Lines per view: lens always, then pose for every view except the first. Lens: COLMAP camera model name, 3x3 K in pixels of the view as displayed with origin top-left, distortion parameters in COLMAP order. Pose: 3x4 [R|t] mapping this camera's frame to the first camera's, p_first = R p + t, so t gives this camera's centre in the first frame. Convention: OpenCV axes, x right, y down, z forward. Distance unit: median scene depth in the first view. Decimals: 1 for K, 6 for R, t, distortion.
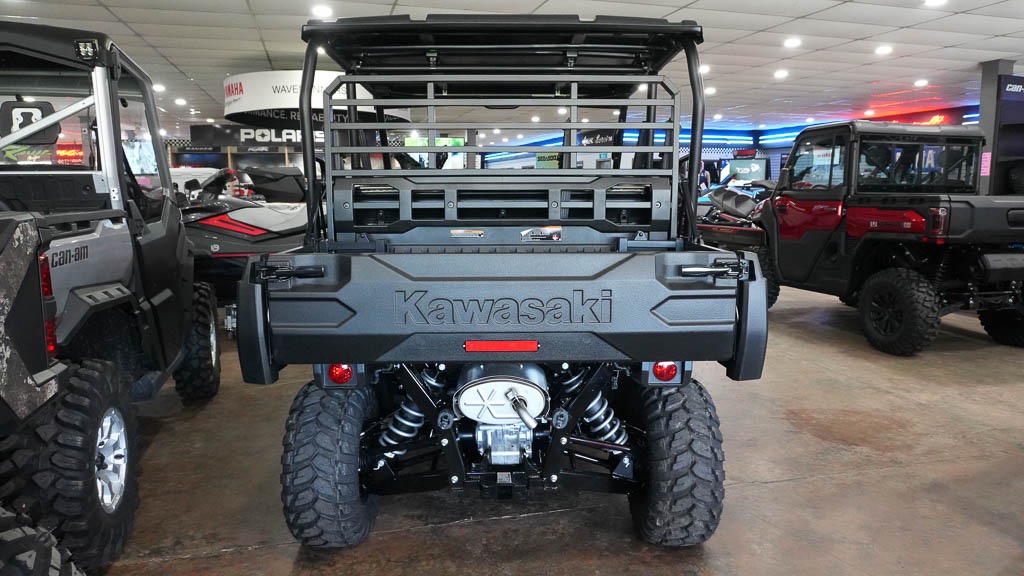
lens RADIAL K [[698.8, 0, 511.6], [0, 698.8, 295.1], [0, 0, 1]] dist [-0.037096, 0.003657]
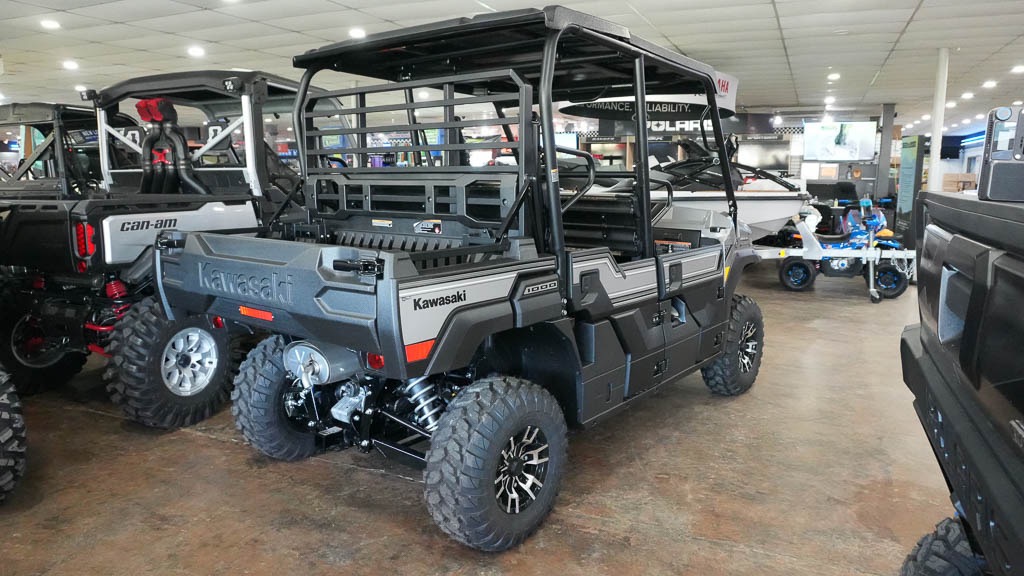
lens RADIAL K [[682.6, 0, 512.0], [0, 682.6, 288.0], [0, 0, 1]] dist [-0.062090, 0.000113]
pose [[0.788591, 0.106990, -0.605539, 0.744064], [-0.098045, 0.994026, 0.047947, -0.052714], [0.607052, 0.021560, 0.794370, 0.226225]]
